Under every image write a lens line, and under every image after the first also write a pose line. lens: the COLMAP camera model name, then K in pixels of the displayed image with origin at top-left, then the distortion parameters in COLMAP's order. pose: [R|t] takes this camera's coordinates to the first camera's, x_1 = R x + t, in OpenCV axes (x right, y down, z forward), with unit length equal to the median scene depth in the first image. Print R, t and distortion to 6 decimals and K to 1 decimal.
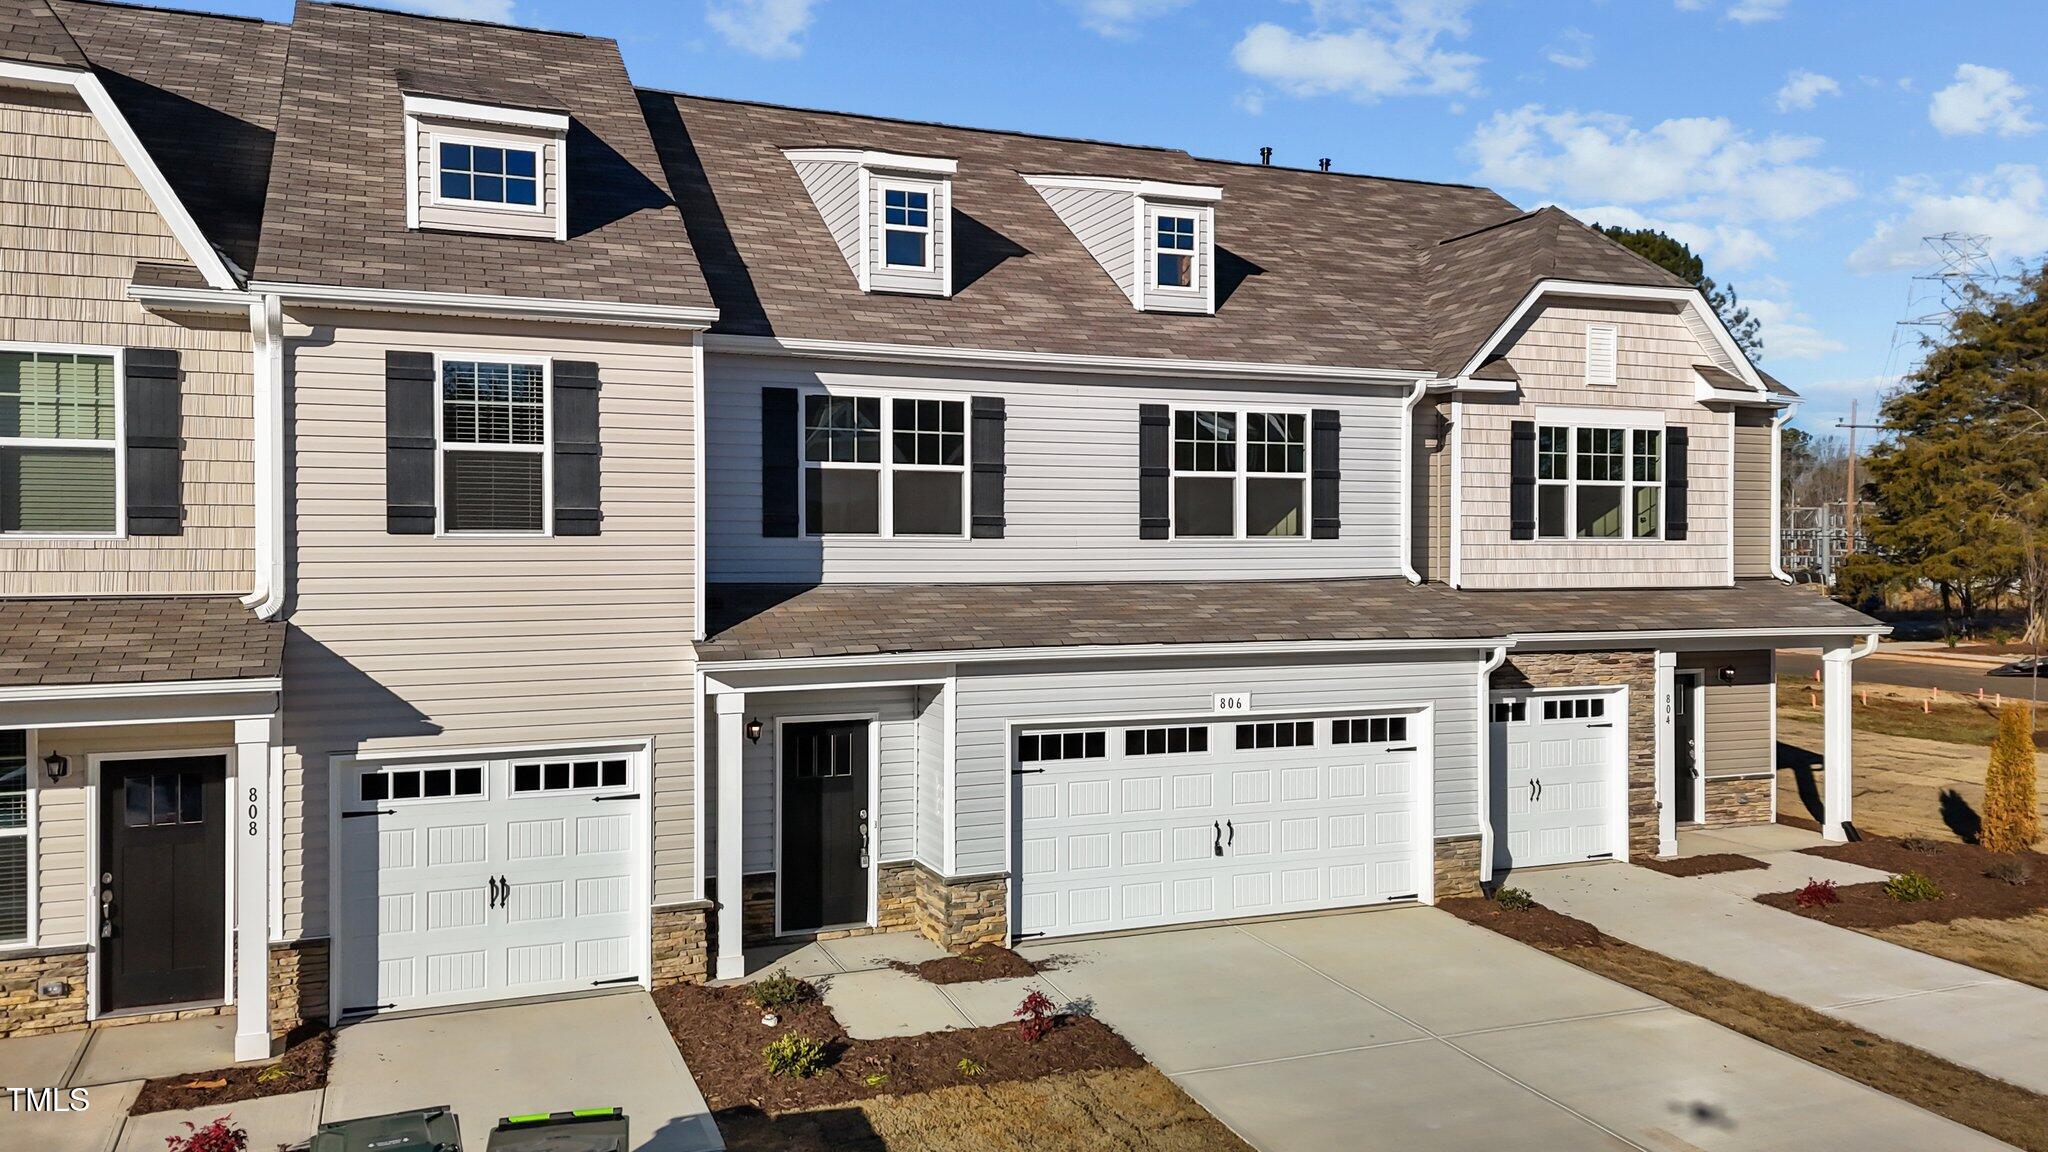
lens RADIAL K [[1507.6, 0, 1018.9], [0, 1507.6, 568.4], [0, 0, 1]] dist [0.090418, -0.089308]
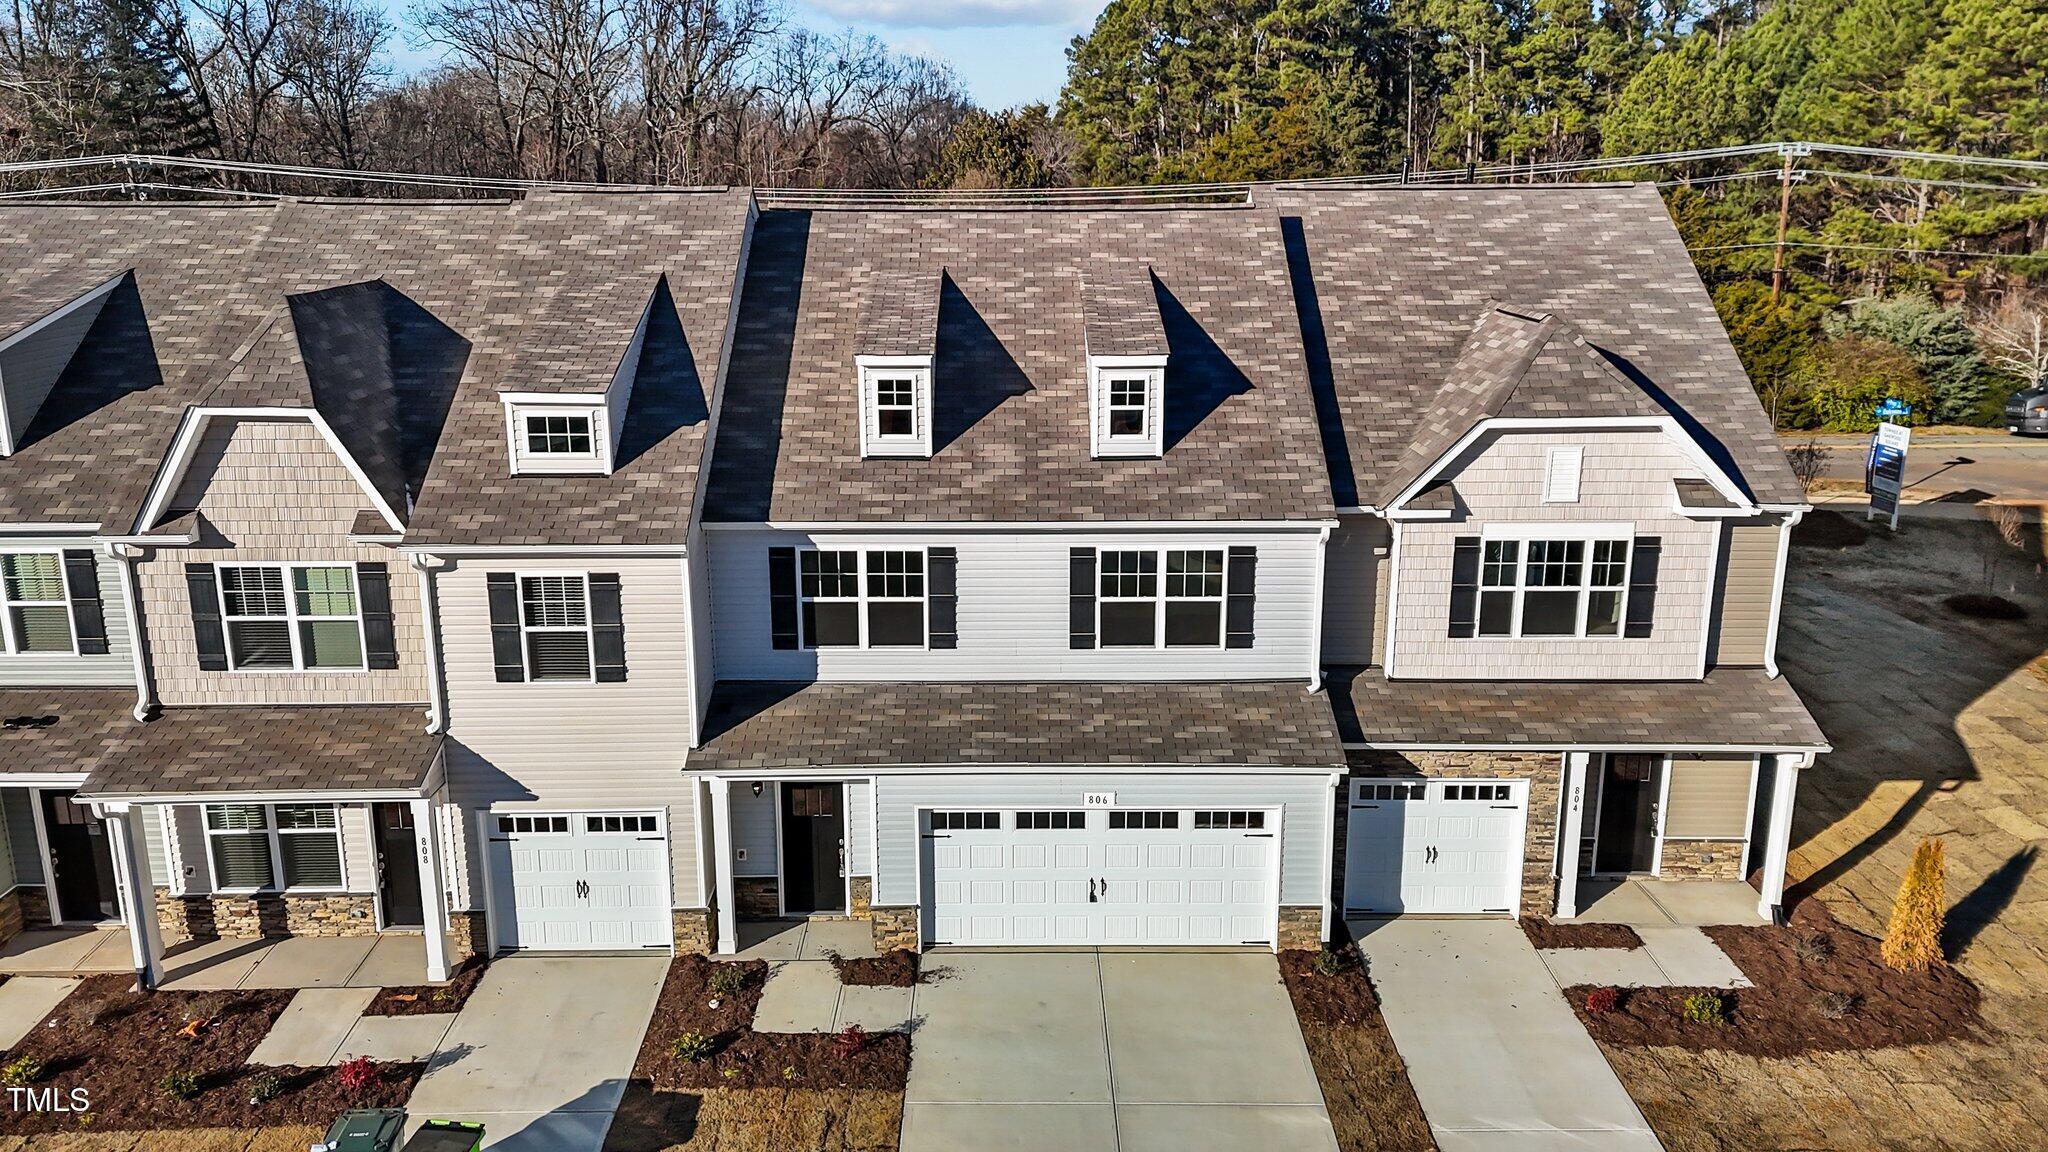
lens RADIAL K [[1528.4, 0, 1017.4], [0, 1528.4, 571.7], [0, 0, 1]] dist [0.140554, -0.292994]
pose [[0.927819, 0.092837, -0.361294, 0.533798], [-0.003546, 0.970688, 0.240318, -0.420733], [0.373014, -0.221690, 0.900952, -0.187170]]
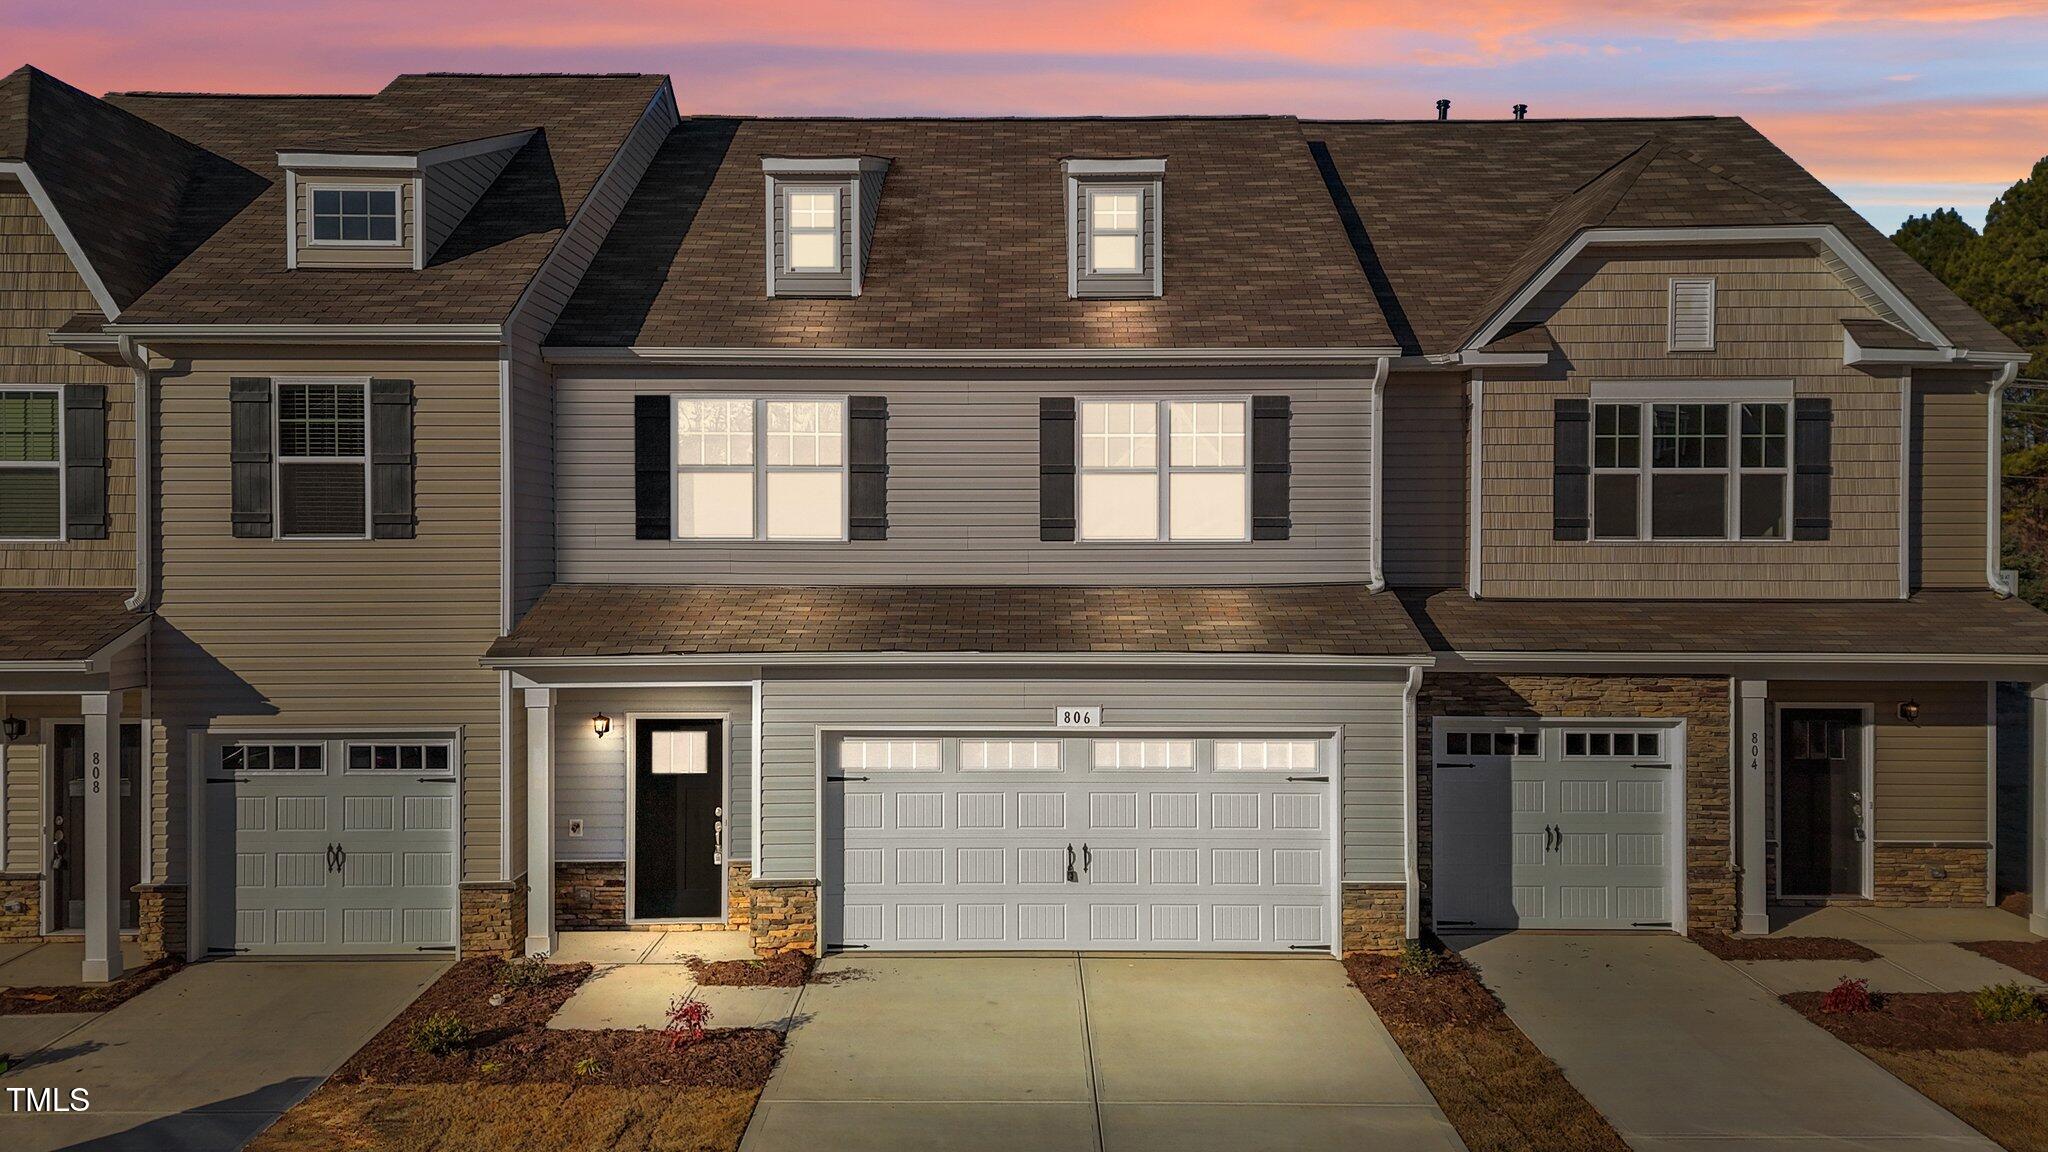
lens RADIAL K [[1507.6, 0, 1018.9], [0, 1507.6, 568.4], [0, 0, 1]] dist [0.090418, -0.089308]
pose [[0.924068, 0.005854, -0.382183, 0.454707], [-0.005602, 0.999983, 0.001772, -0.003882], [0.382187, 0.000504, 0.924085, 0.129098]]
